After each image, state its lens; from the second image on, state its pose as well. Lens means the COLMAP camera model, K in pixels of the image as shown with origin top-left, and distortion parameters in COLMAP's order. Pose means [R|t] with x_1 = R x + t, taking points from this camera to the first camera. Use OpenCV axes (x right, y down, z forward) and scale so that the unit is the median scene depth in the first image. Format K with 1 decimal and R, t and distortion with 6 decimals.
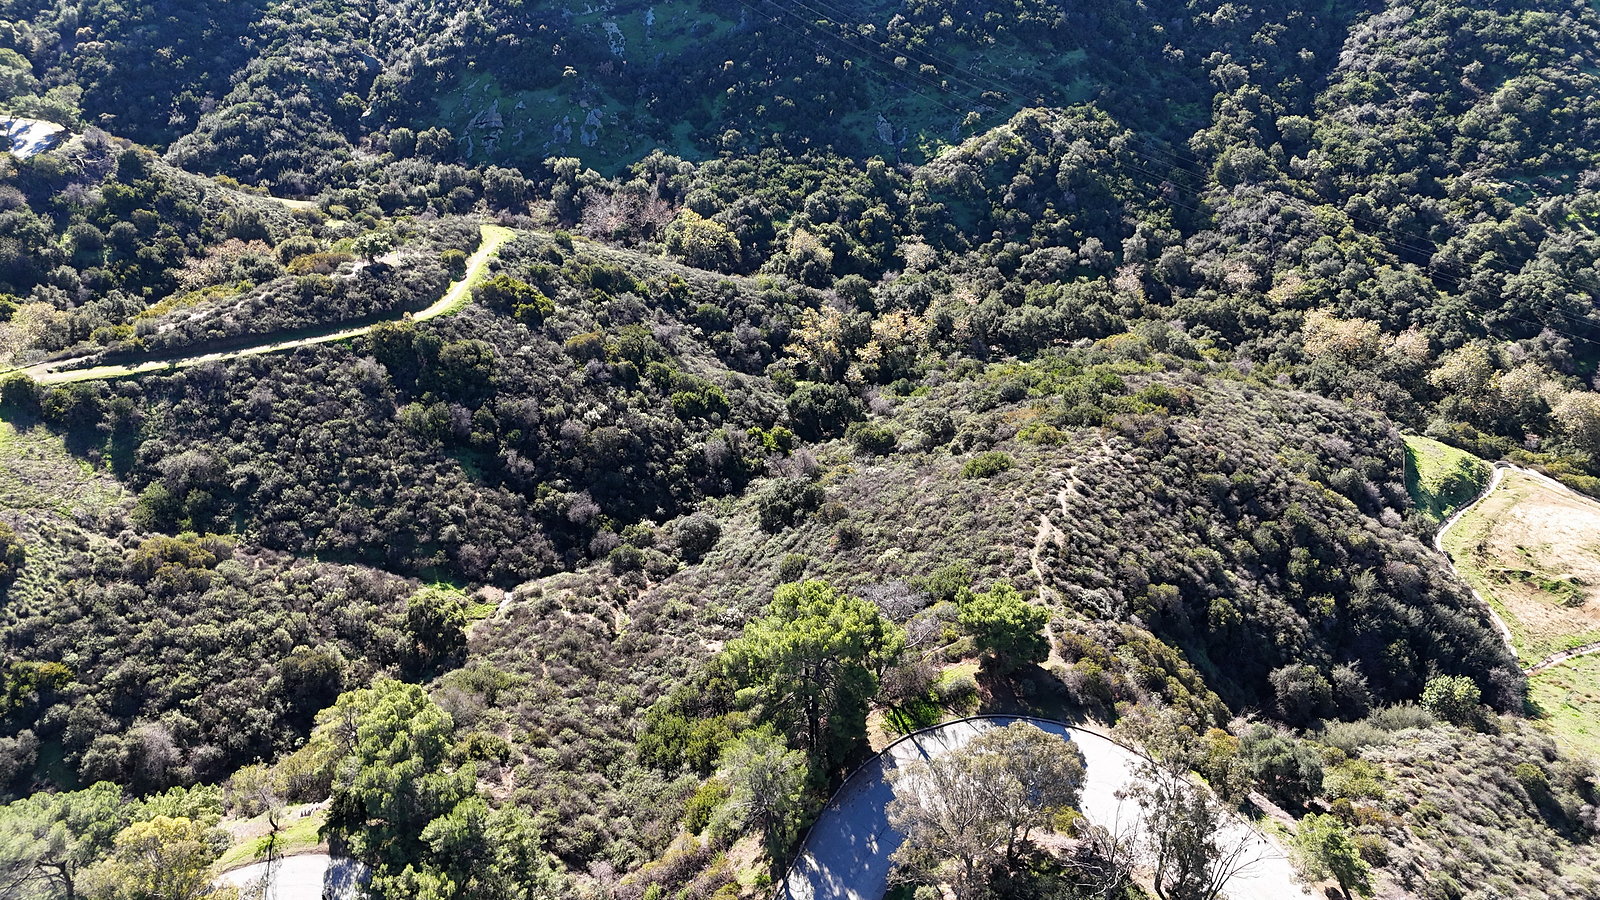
lens RADIAL K [[1171.0, 0, 799.0], [0, 1171.0, 447.4], [0, 0, 1]] dist [0.080619, -0.084577]
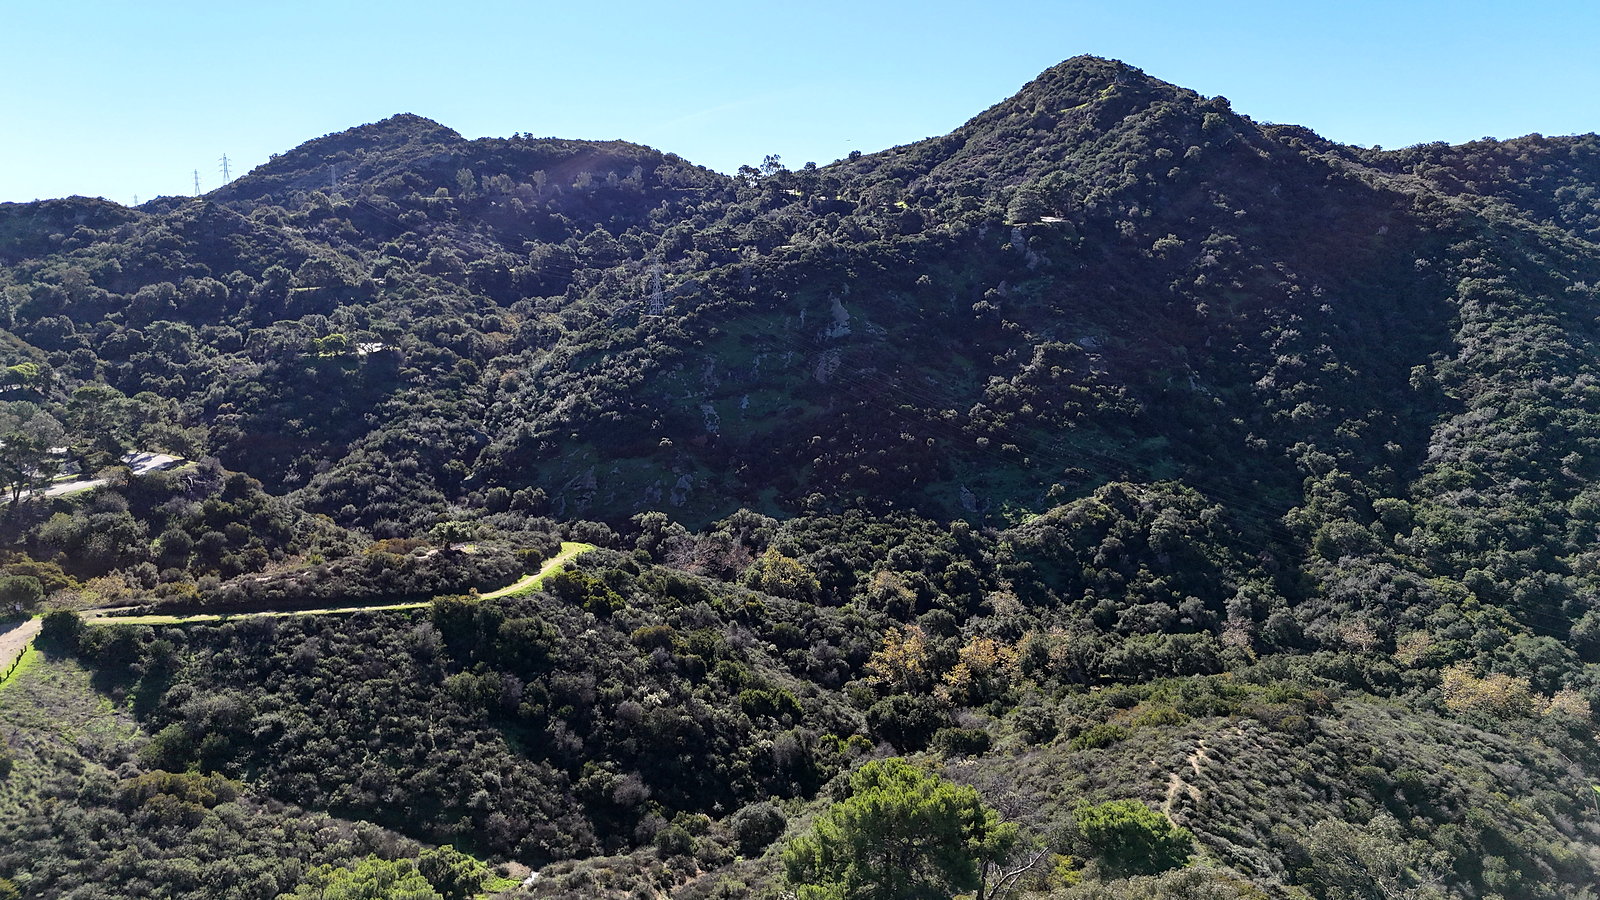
lens RADIAL K [[1171.0, 0, 799.0], [0, 1171.0, 447.4], [0, 0, 1]] dist [0.080619, -0.084577]
pose [[0.997225, 0.019697, -0.071791, -0.000988], [-0.045979, 0.921406, -0.385872, 0.133819], [0.058548, 0.388102, 0.919755, 0.085611]]
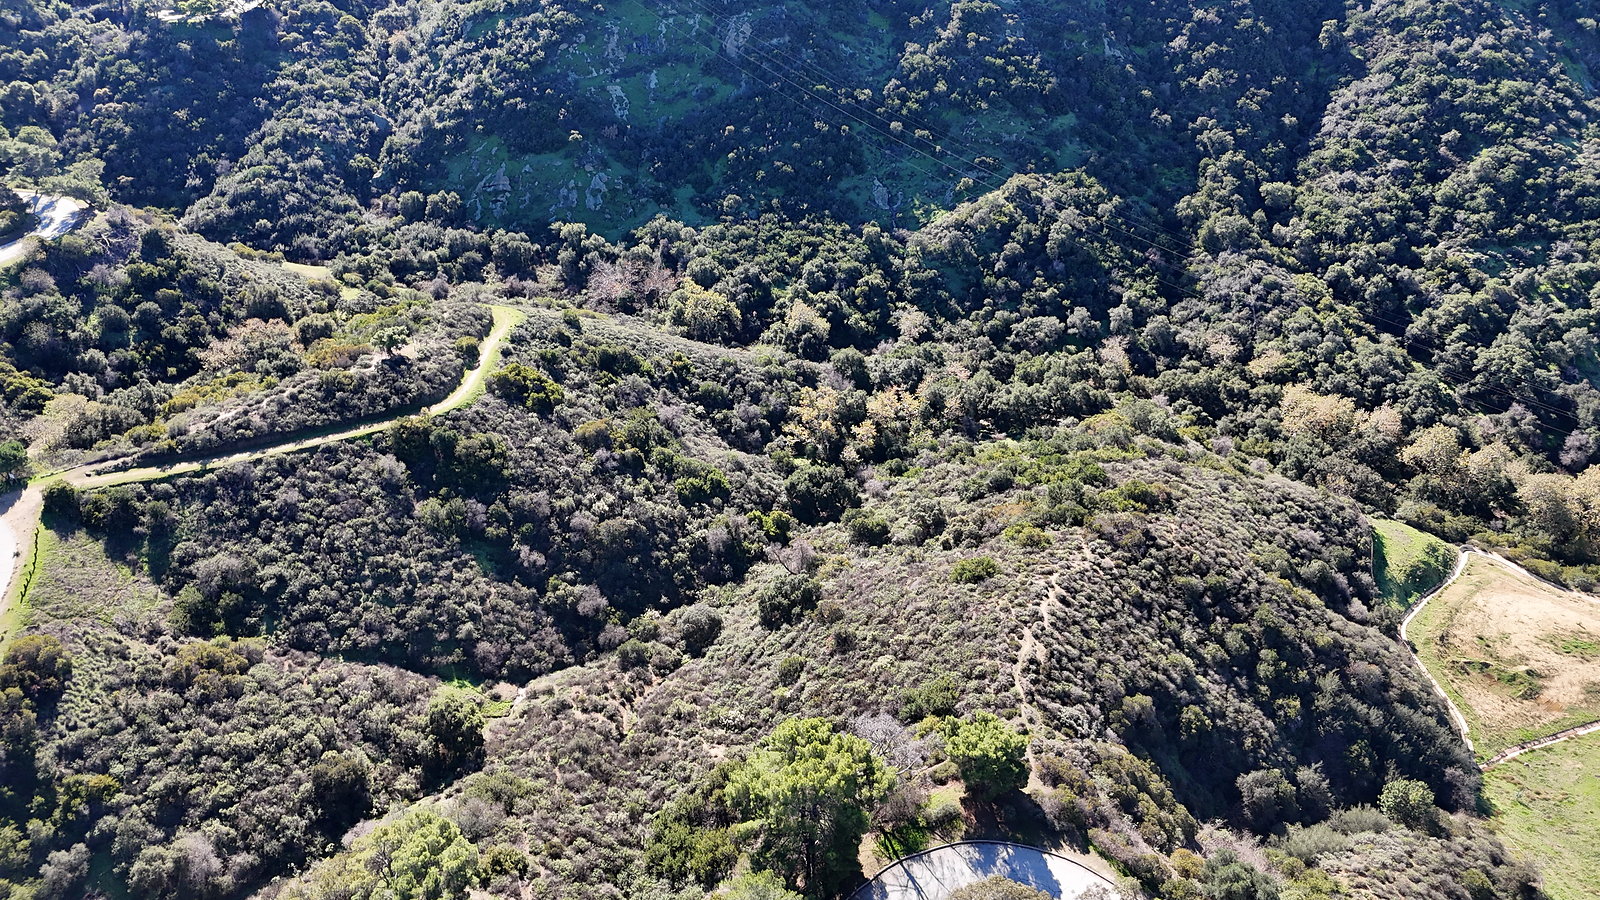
lens RADIAL K [[1171.0, 0, 799.0], [0, 1171.0, 447.4], [0, 0, 1]] dist [0.080619, -0.084577]
pose [[0.999990, 0.003396, 0.002775, -0.001327], [-0.003400, 0.999993, 0.001478, -0.078858], [-0.002770, -0.001488, 0.999995, -0.049190]]
